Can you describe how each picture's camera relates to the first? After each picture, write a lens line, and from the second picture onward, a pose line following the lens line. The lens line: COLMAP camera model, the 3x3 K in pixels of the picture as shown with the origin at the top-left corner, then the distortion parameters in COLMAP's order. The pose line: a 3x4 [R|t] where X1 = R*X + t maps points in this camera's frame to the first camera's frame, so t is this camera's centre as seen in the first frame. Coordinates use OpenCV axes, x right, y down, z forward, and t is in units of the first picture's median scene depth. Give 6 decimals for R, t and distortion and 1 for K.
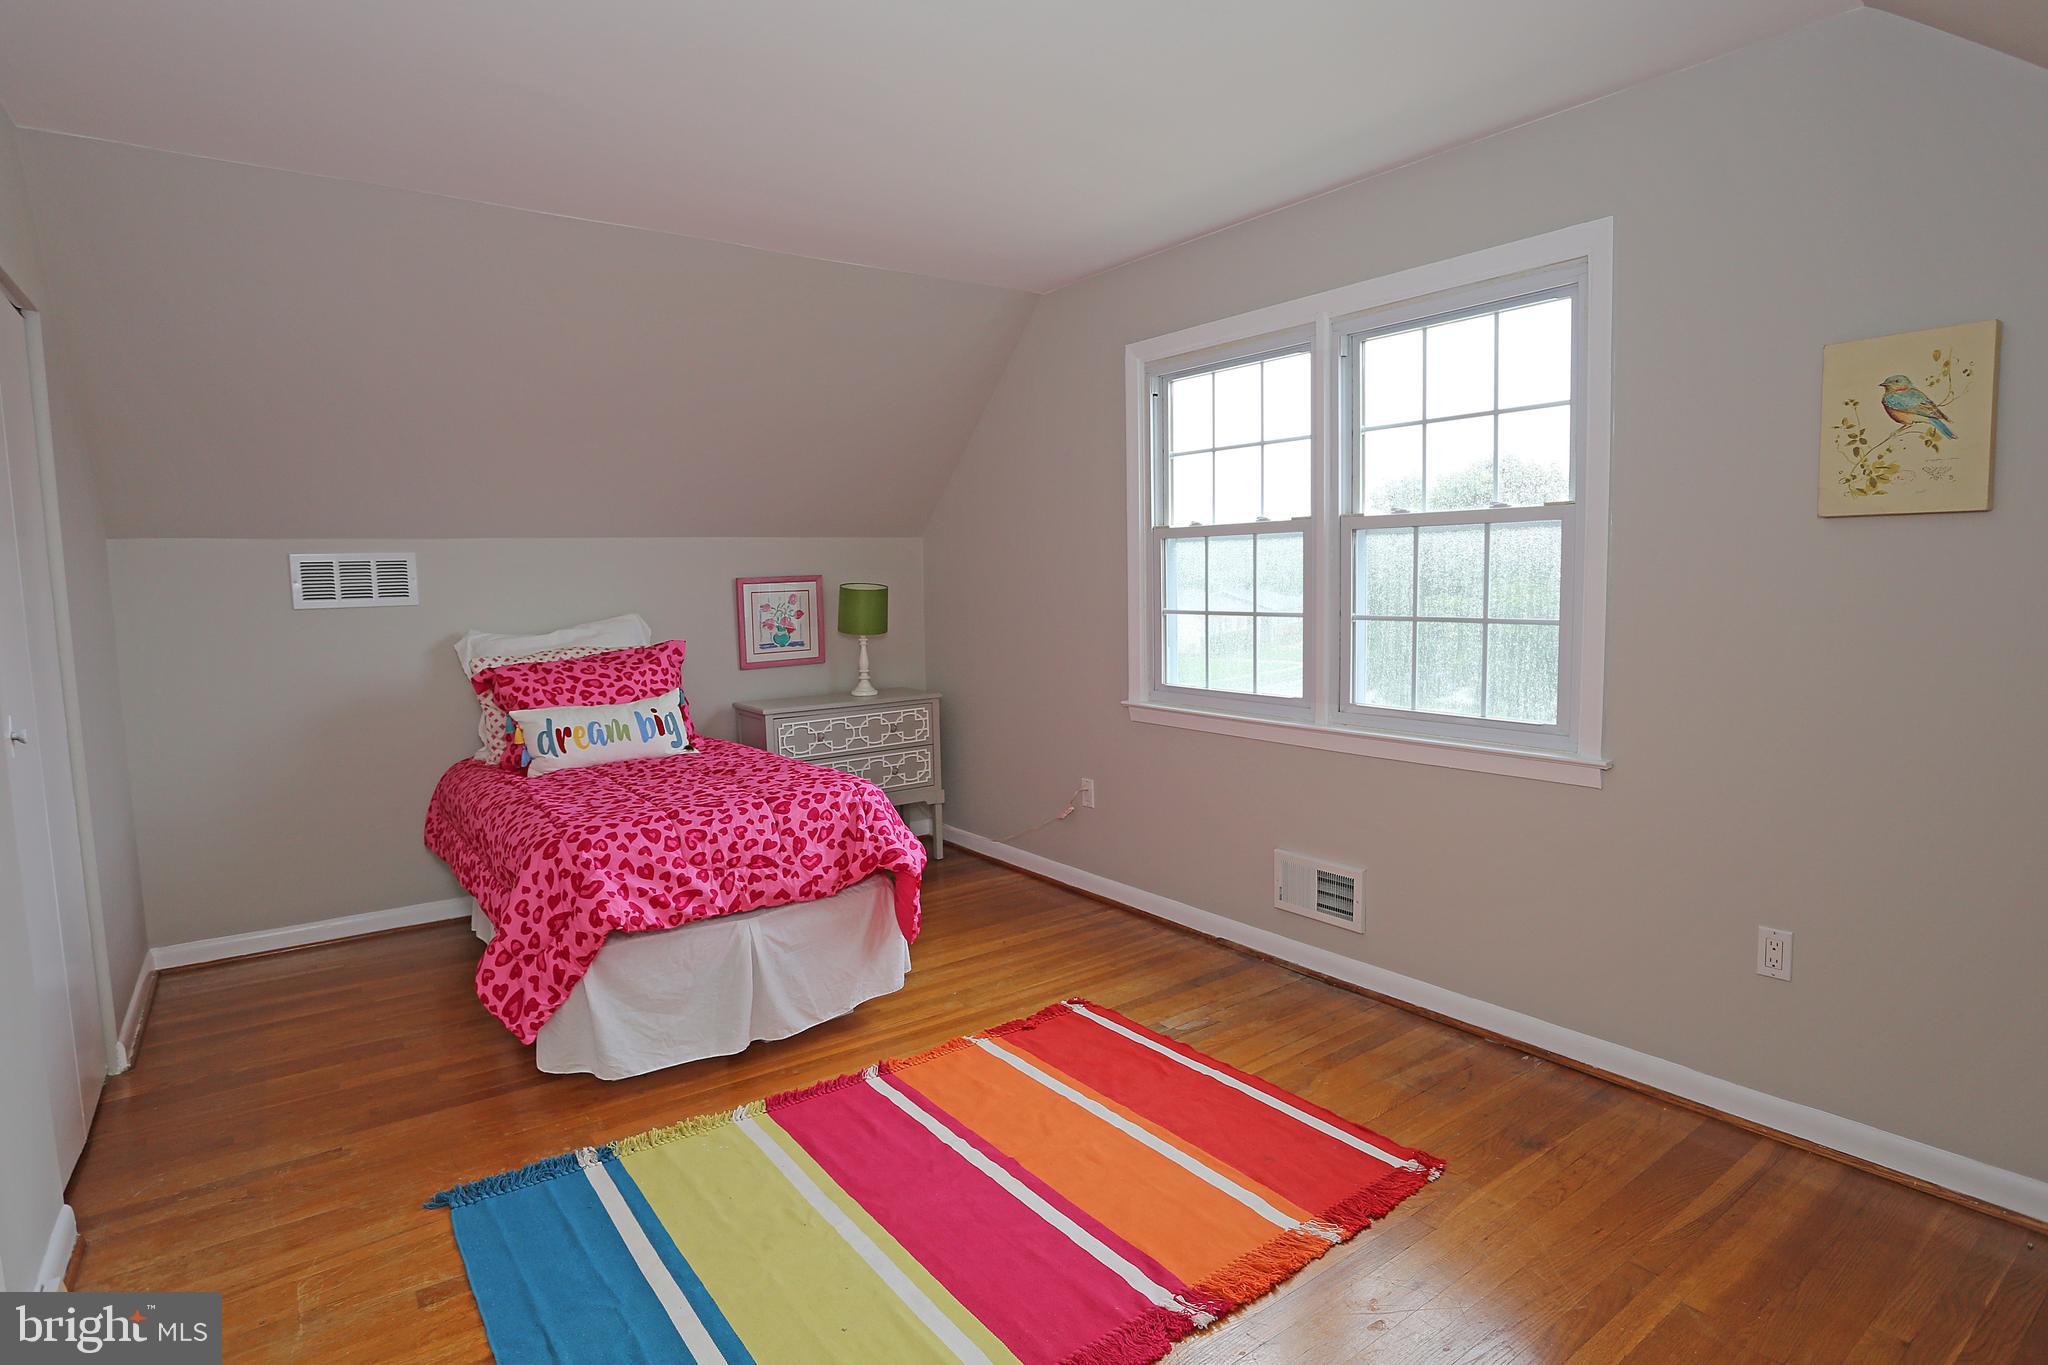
lens RADIAL K [[1082.5, 0, 1012.3], [0, 1082.5, 685.4], [0, 0, 1]] dist [-0.045019, 0.003506]
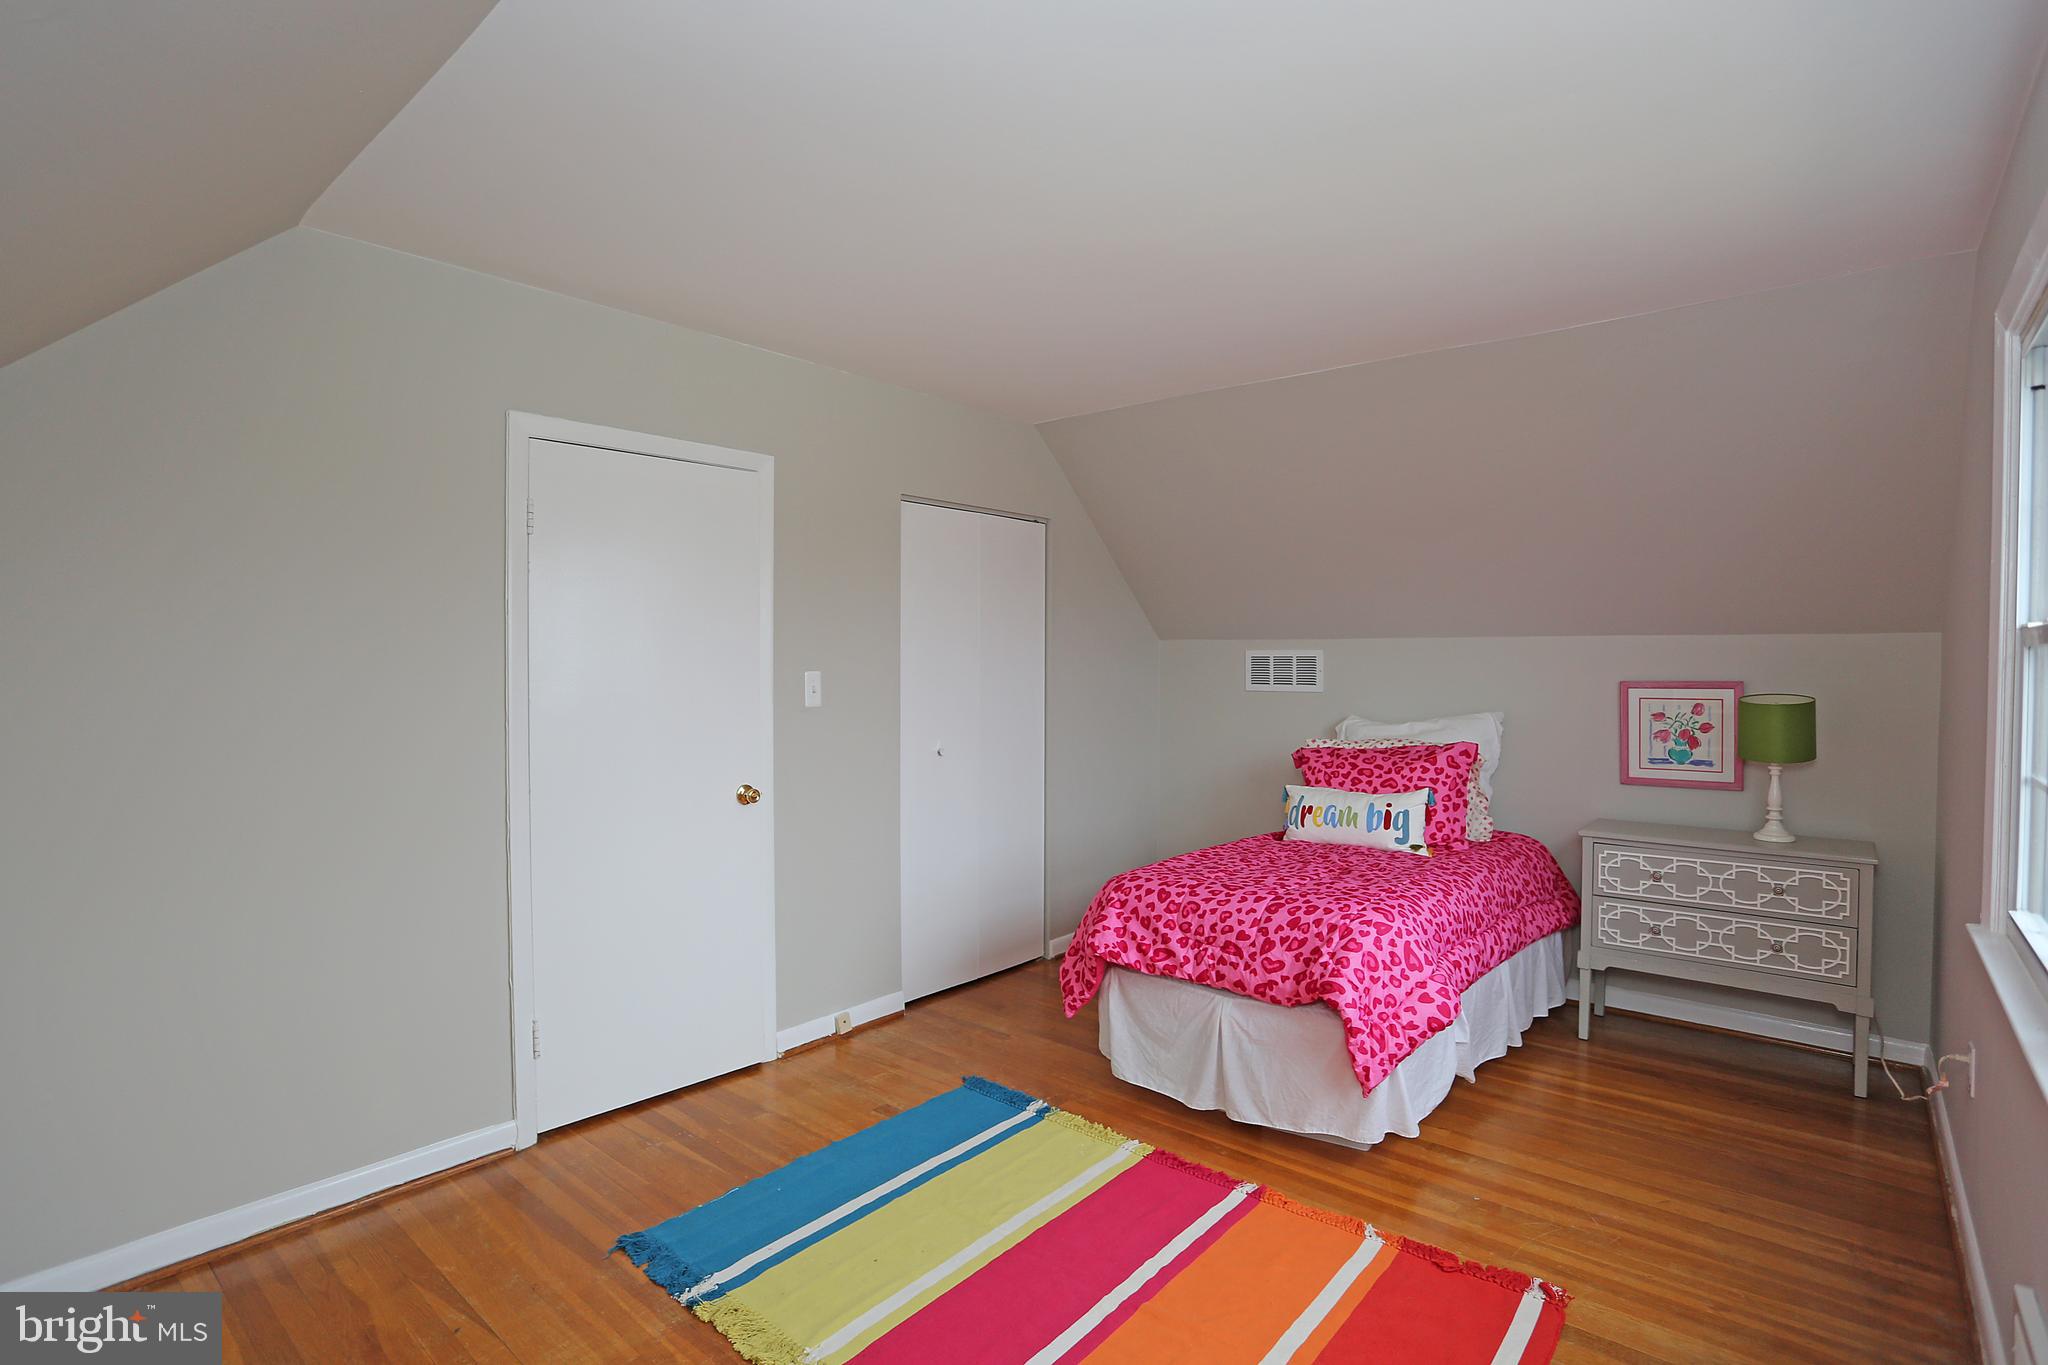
lens RADIAL K [[998.6, 0, 1012.6], [0, 998.6, 676.2], [0, 0, 1]] dist [-0.057655, 0.016205]
pose [[0.231065, 0.038450, -0.972178, 0.550598], [-0.105902, 0.994276, 0.014154, -0.081345], [0.967157, 0.099685, 0.233815, 0.427156]]
